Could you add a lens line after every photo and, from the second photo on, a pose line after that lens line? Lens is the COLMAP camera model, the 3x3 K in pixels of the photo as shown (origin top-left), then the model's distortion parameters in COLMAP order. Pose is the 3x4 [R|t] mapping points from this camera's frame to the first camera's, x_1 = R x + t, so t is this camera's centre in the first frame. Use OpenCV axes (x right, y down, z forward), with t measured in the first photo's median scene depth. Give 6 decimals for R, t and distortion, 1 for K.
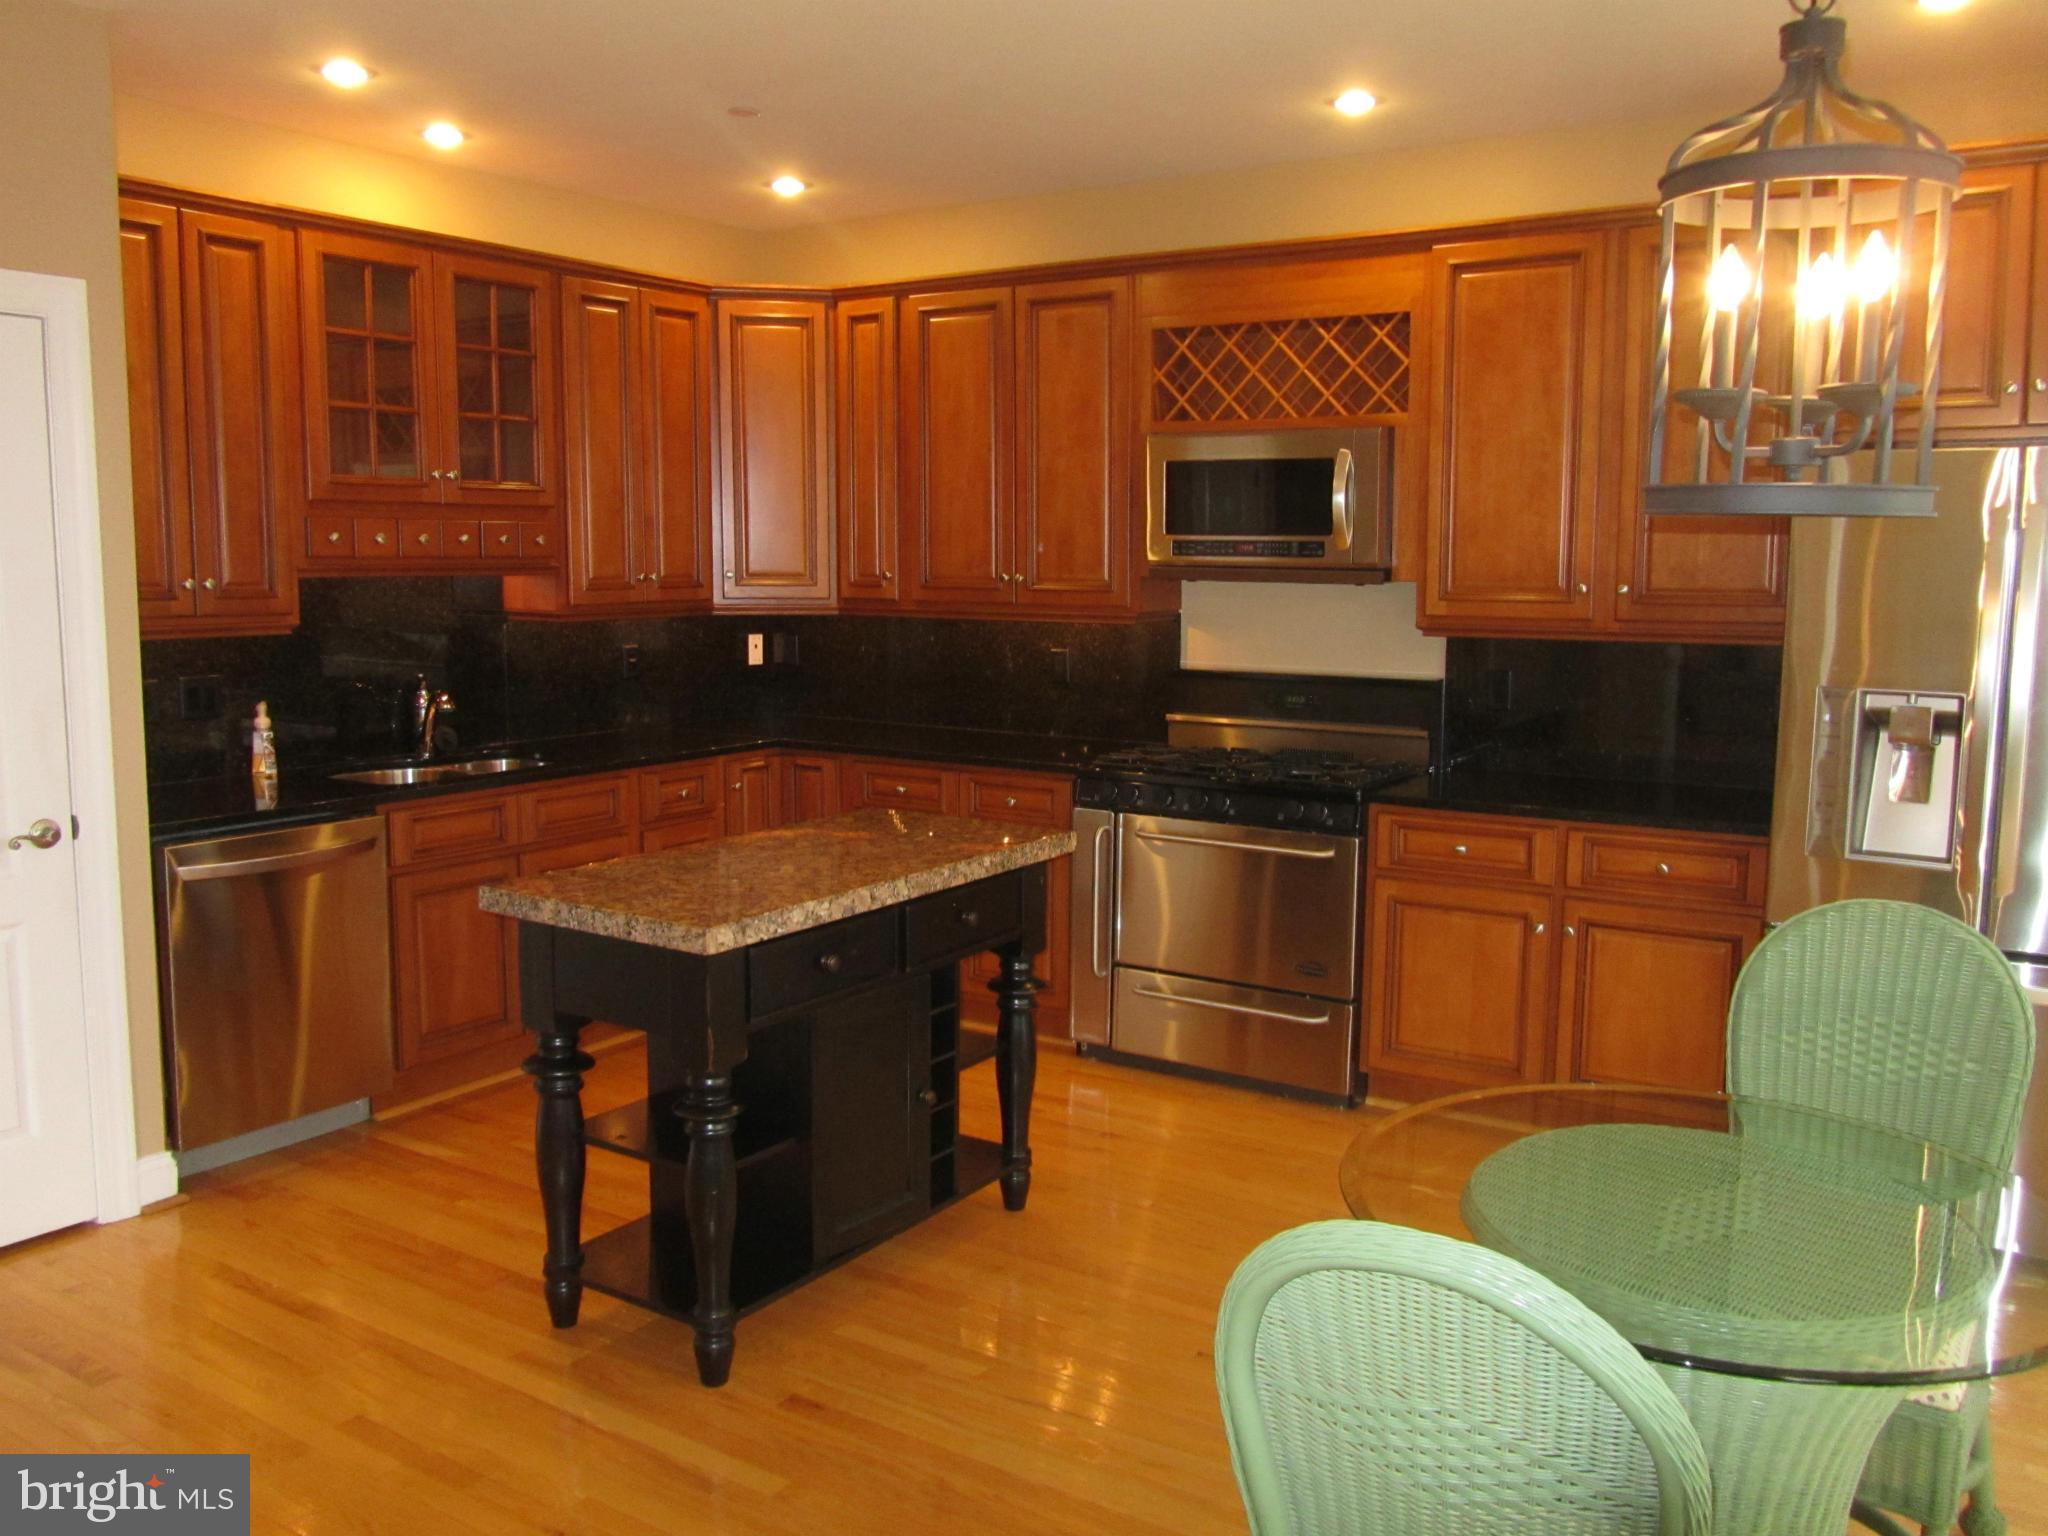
lens RADIAL K [[1641.5, 0, 1018.0], [0, 1641.5, 722.9], [0, 0, 1]] dist [-0.044463, -0.005082]
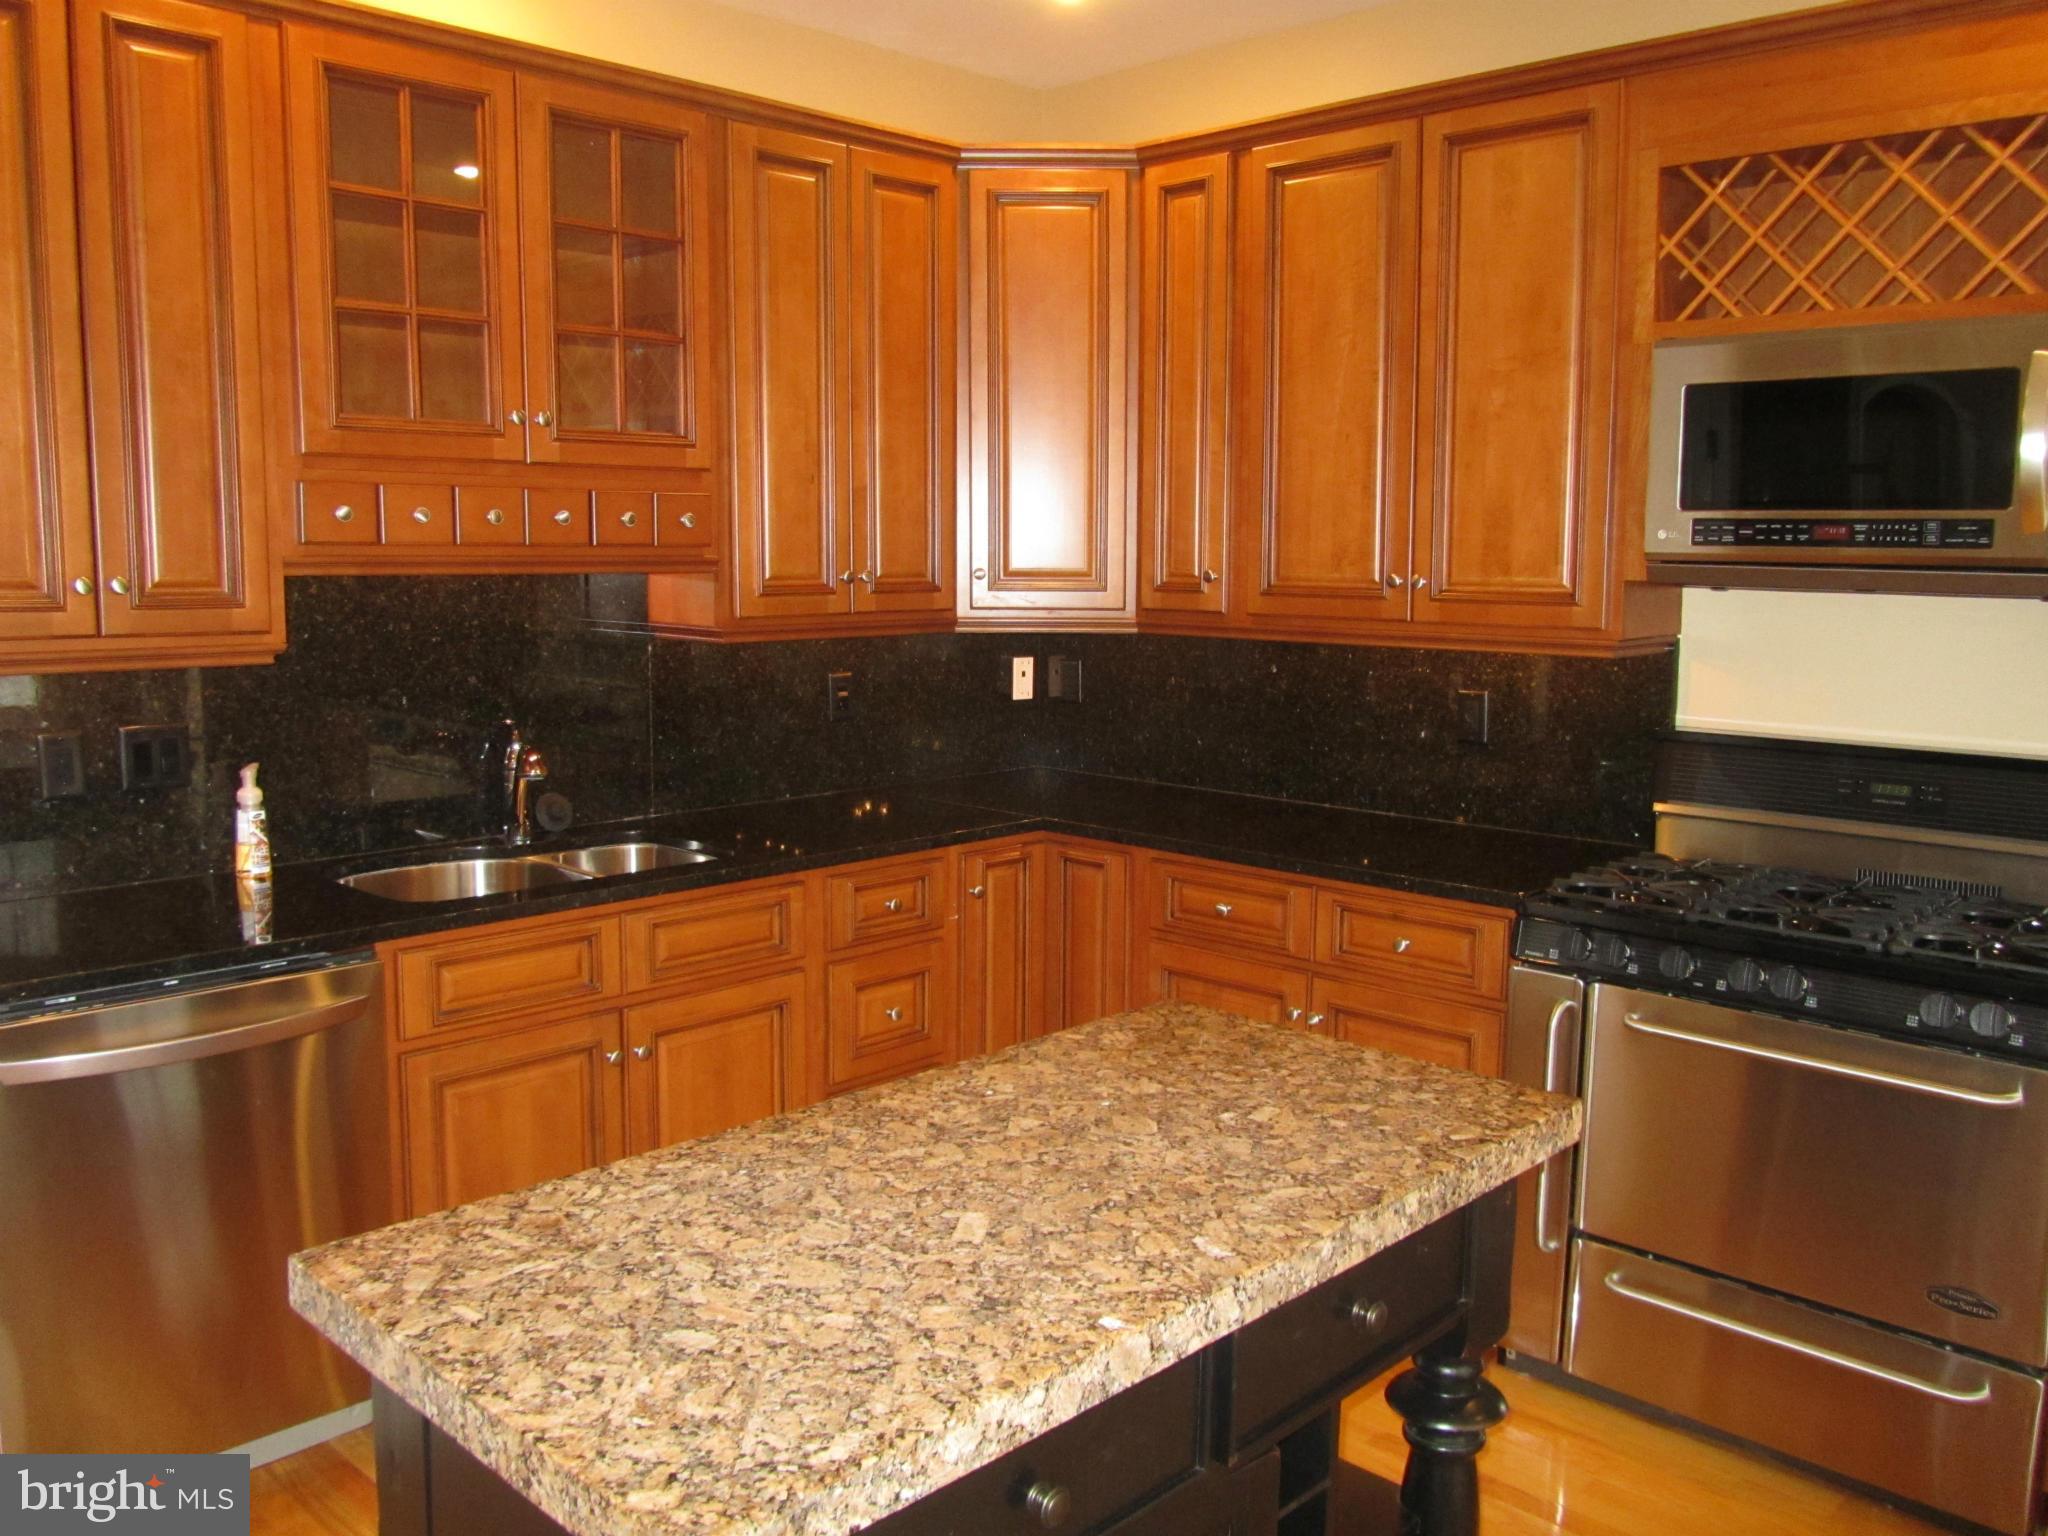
lens RADIAL K [[1641.5, 0, 1010.1], [0, 1641.5, 784.5], [0, 0, 1]] dist [-0.044463, -0.005082]
pose [[0.980115, 0.028340, -0.196396, -0.030476], [-0.021193, 0.999038, 0.038394, -0.033732], [0.197295, -0.033468, 0.979773, 0.381635]]
